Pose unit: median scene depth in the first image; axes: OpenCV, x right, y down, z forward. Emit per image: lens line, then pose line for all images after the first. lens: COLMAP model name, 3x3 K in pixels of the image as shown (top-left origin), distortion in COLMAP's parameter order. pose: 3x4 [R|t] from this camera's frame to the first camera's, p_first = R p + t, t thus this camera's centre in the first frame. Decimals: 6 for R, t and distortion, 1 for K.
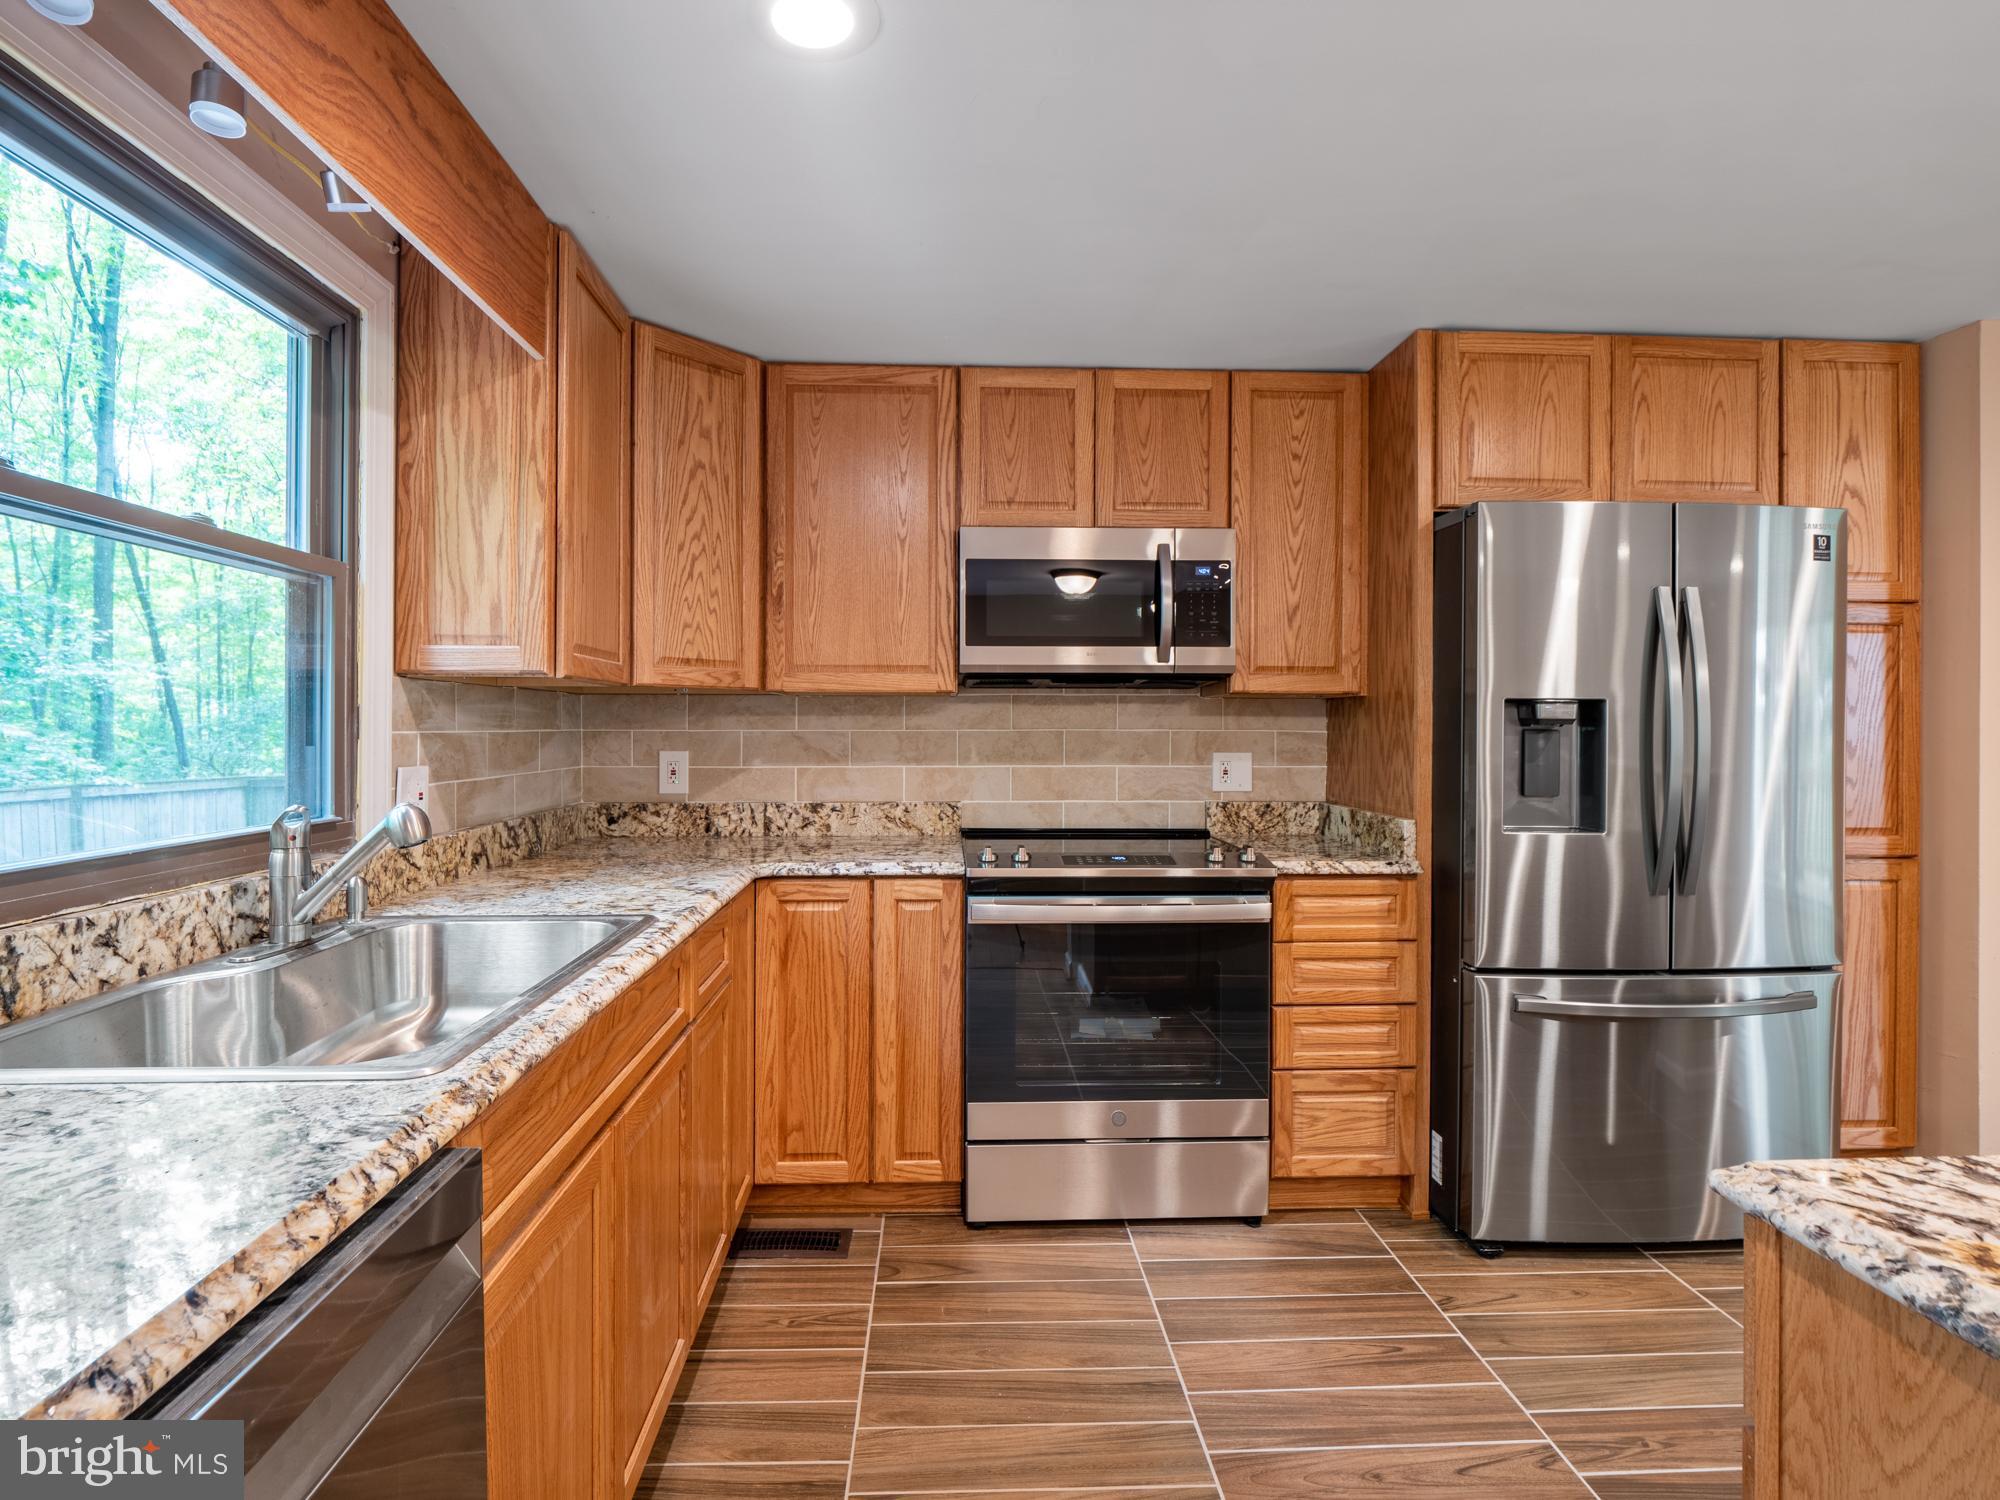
lens RADIAL K [[1028.7, 0, 979.7], [0, 1028.7, 721.4], [0, 0, 1]] dist [-0.005930, -0.006915]
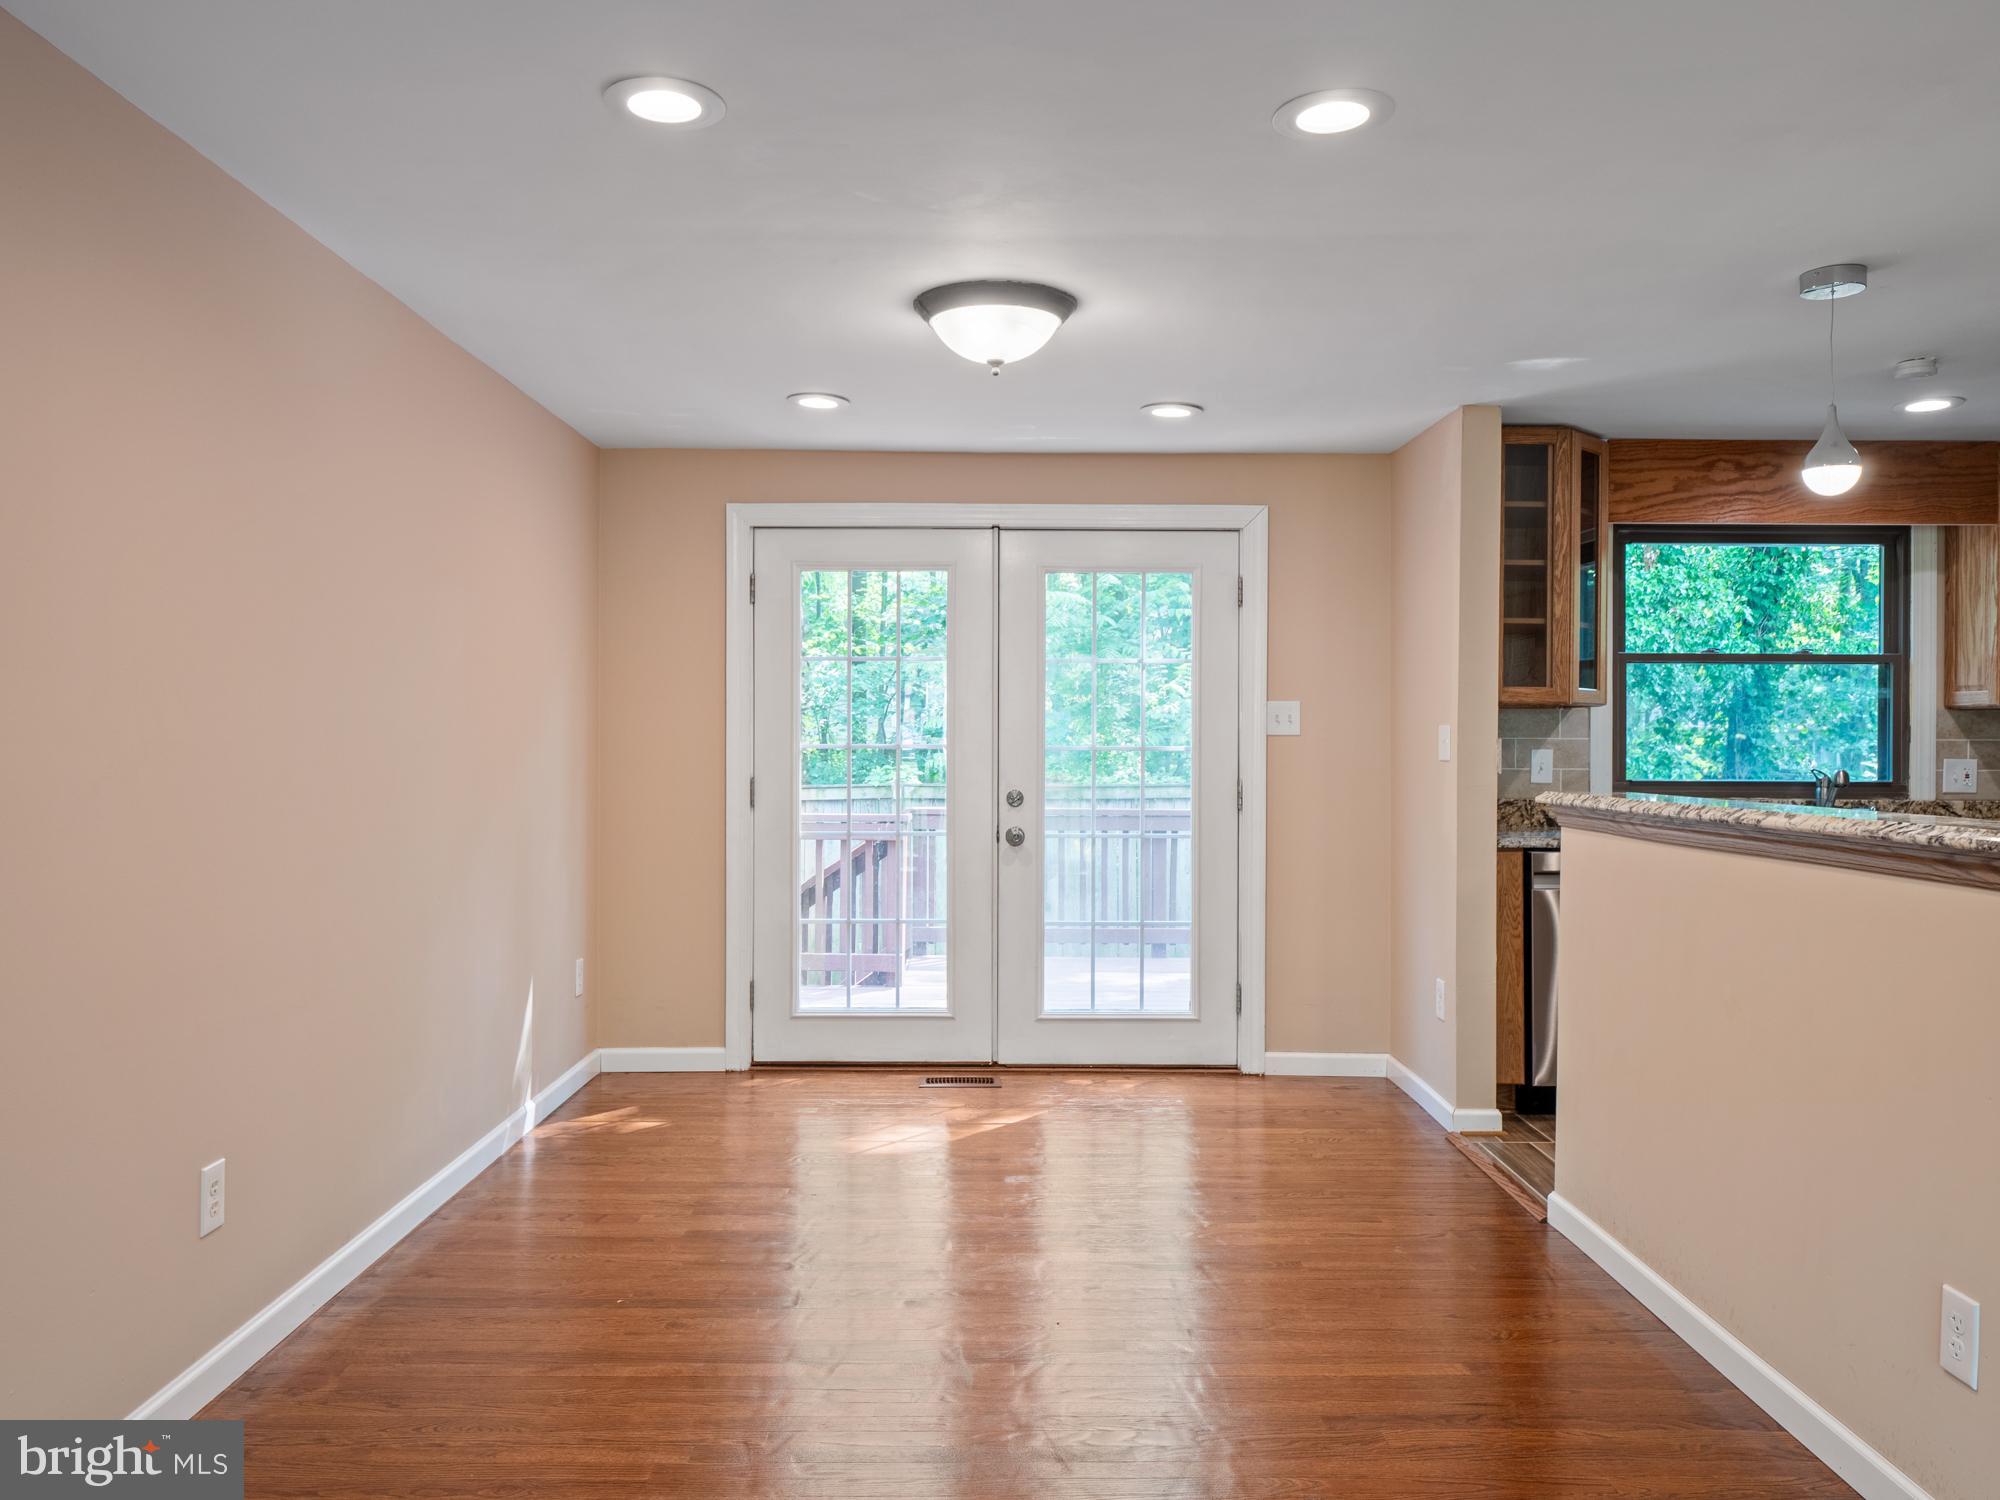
lens RADIAL K [[1510.3, 0, 978.3], [0, 1510.3, 748.1], [0, 0, 1]] dist [-0.029720, 0.026140]
pose [[-0.052003, 0.005087, -0.998634, 1.706876], [0.000714, 0.999987, 0.005057, 0.008424], [0.998647, -0.000450, -0.052006, -0.458156]]
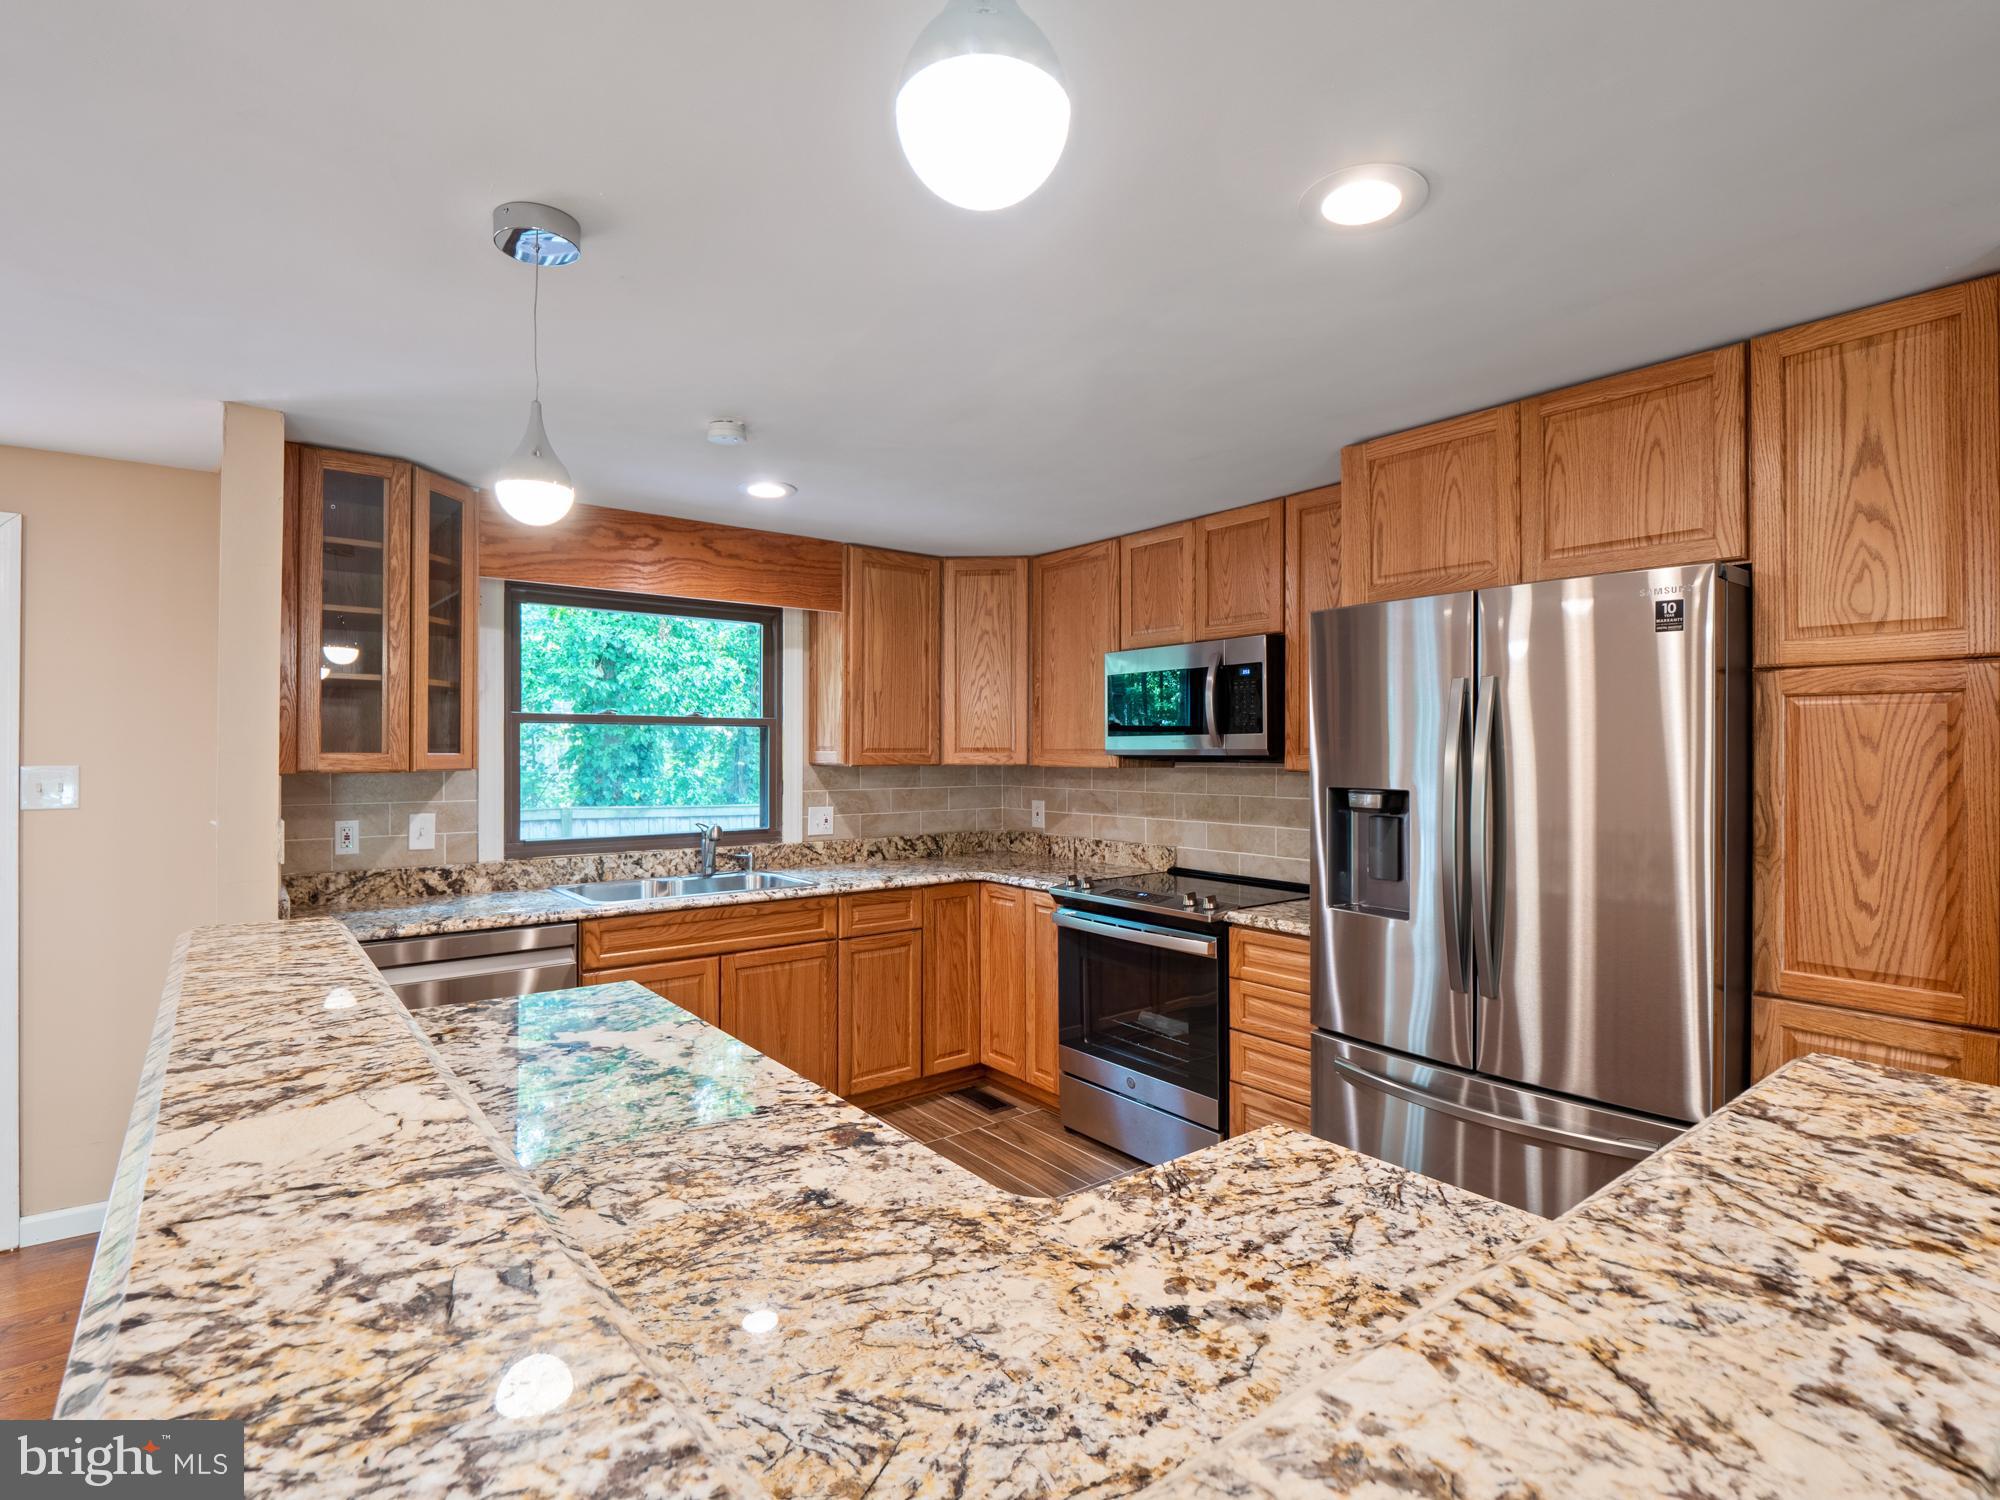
lens RADIAL K [[990.8, 0, 982.2], [0, 990.8, 743.9], [0, 0, 1]] dist [0.000977, -0.008744]
pose [[0.573039, -0.008038, -0.819488, 1.061923], [0.004638, 0.999968, -0.006565, -0.057298], [0.819515, -0.000039, 0.573058, 0.071136]]
